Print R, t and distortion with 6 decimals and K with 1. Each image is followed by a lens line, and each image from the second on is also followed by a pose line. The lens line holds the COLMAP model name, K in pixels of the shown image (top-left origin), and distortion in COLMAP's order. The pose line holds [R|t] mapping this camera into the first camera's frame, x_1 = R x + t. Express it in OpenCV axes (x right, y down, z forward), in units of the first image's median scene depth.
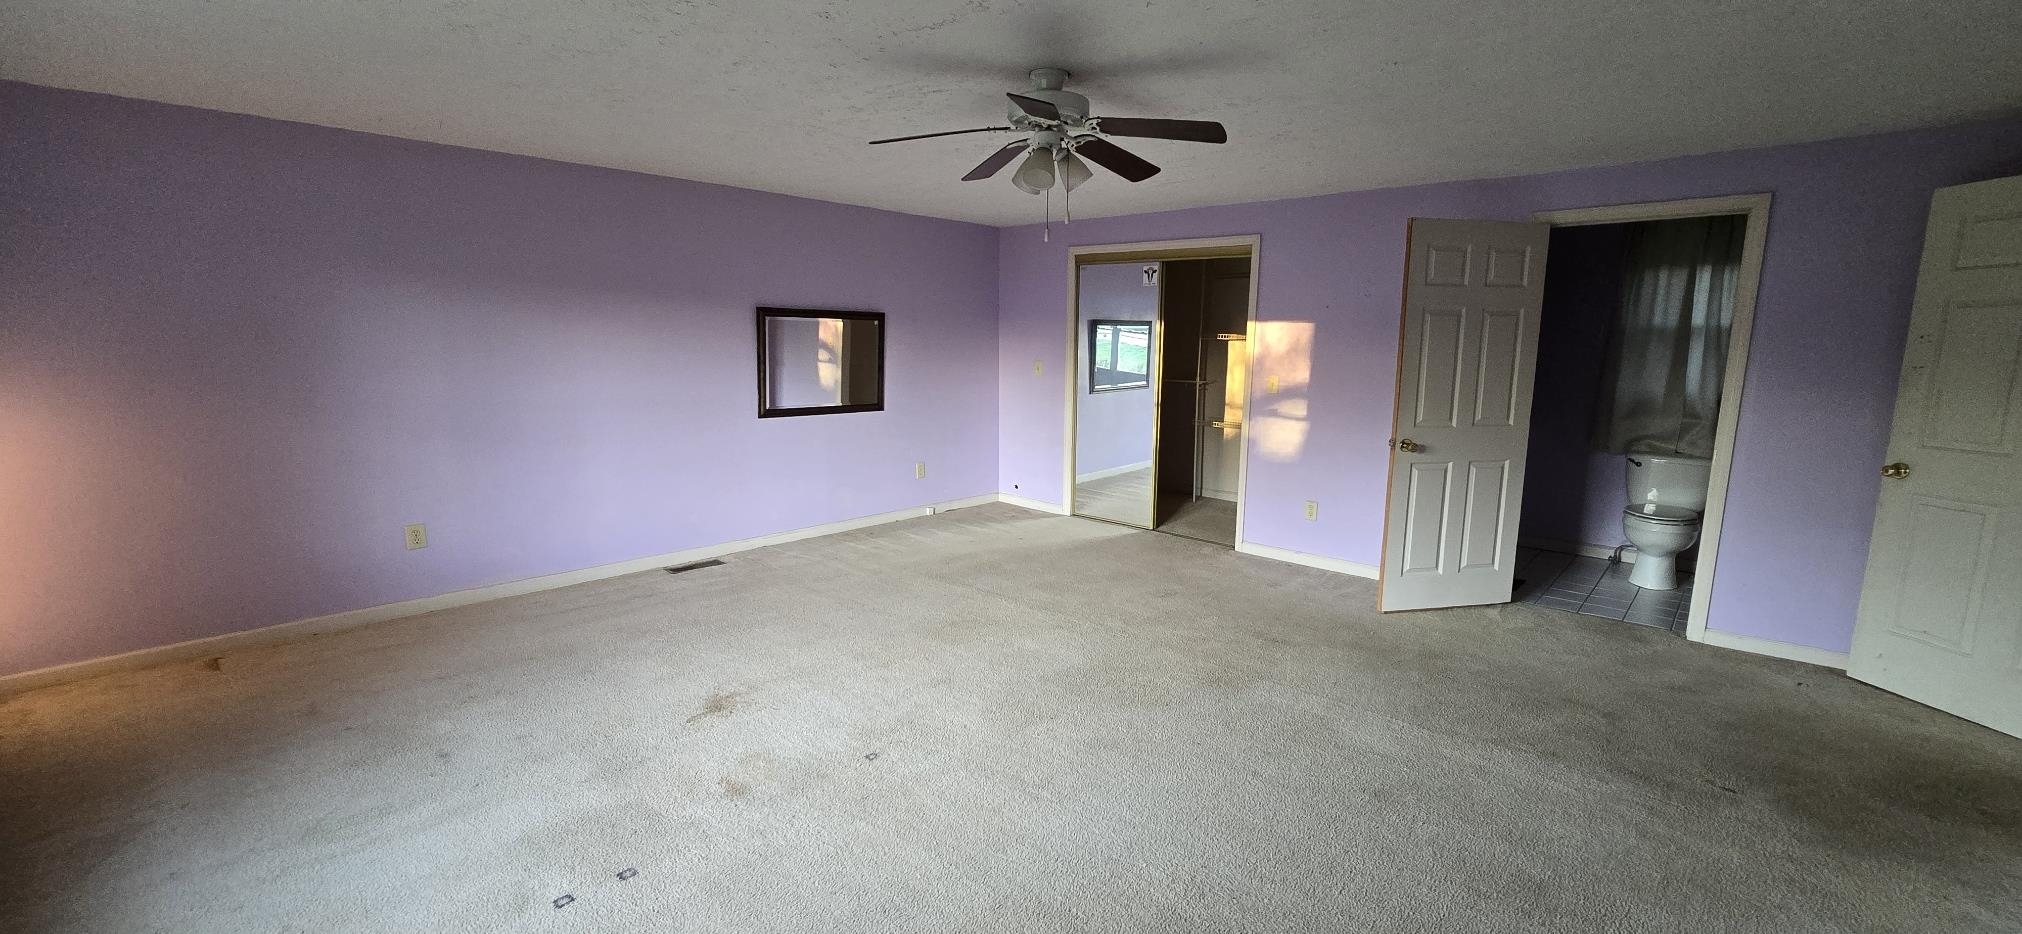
lens RADIAL K [[825.9, 0, 1012.0], [0, 825.9, 462.7], [0, 0, 1]] dist [0.002771, 0.000202]
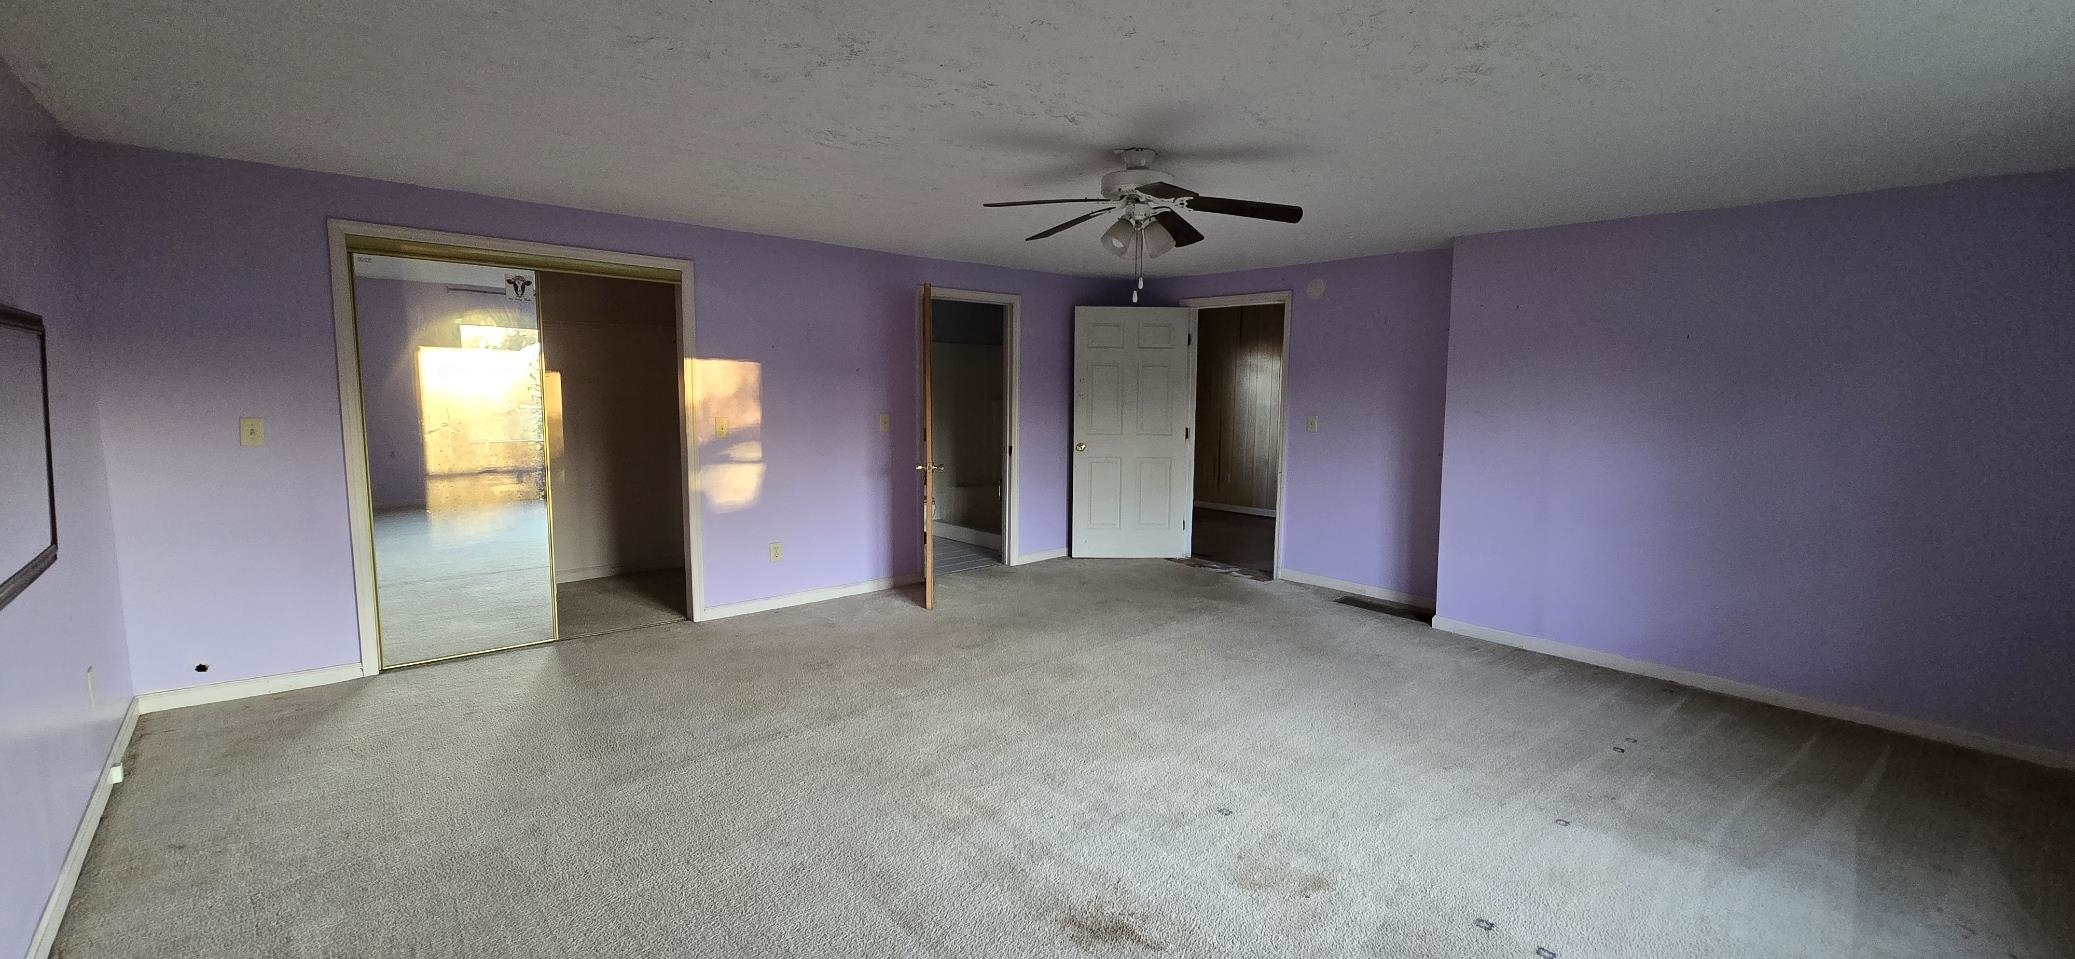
lens RADIAL K [[847.6, 0, 1028.9], [0, 847.6, 473.8], [0, 0, 1]] dist [0.002771, 0.000202]
pose [[0.101938, -0.098700, 0.989882, -0.592243], [0.154788, 0.984520, 0.082226, -0.071318], [-0.982675, 0.144840, 0.115637, 0.577878]]
